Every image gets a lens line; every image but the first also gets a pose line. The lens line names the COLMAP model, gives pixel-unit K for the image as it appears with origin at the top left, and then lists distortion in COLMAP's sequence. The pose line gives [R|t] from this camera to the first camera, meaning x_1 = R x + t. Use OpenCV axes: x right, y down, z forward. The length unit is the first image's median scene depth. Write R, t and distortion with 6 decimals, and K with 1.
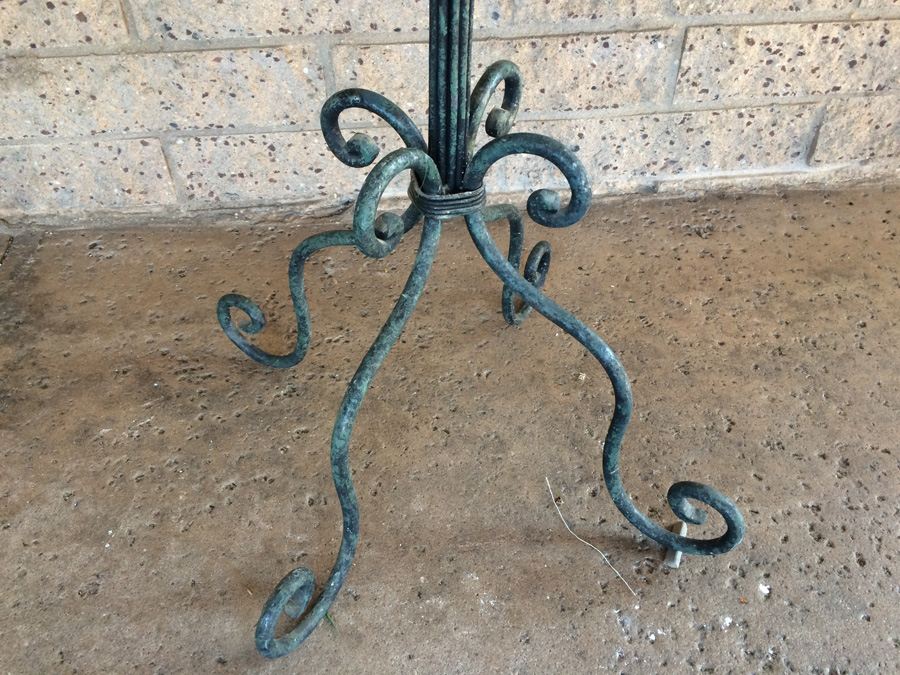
lens RADIAL K [[773.8, 0, 455.3], [0, 773.8, 333.2], [0, 0, 1]] dist [0.087302, -0.131335]
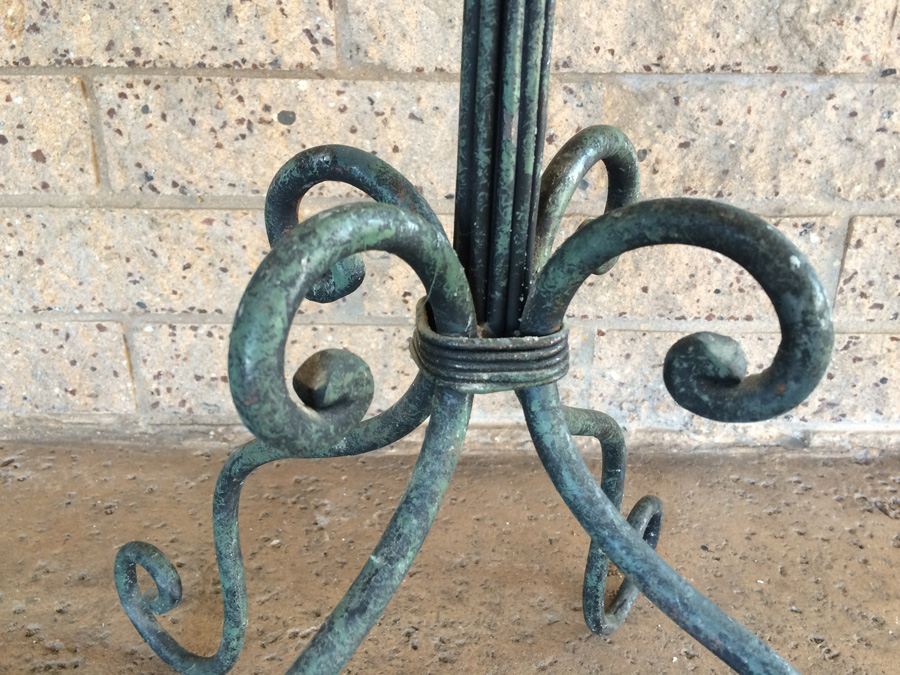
lens RADIAL K [[773.8, 0, 455.2], [0, 773.8, 339.3], [0, 0, 1]] dist [0.087302, -0.131335]
pose [[0.993757, 0.055183, -0.096966, 0.010261], [-0.084557, 0.939516, -0.331904, -0.014810], [0.072785, 0.338031, 0.938316, 0.351922]]
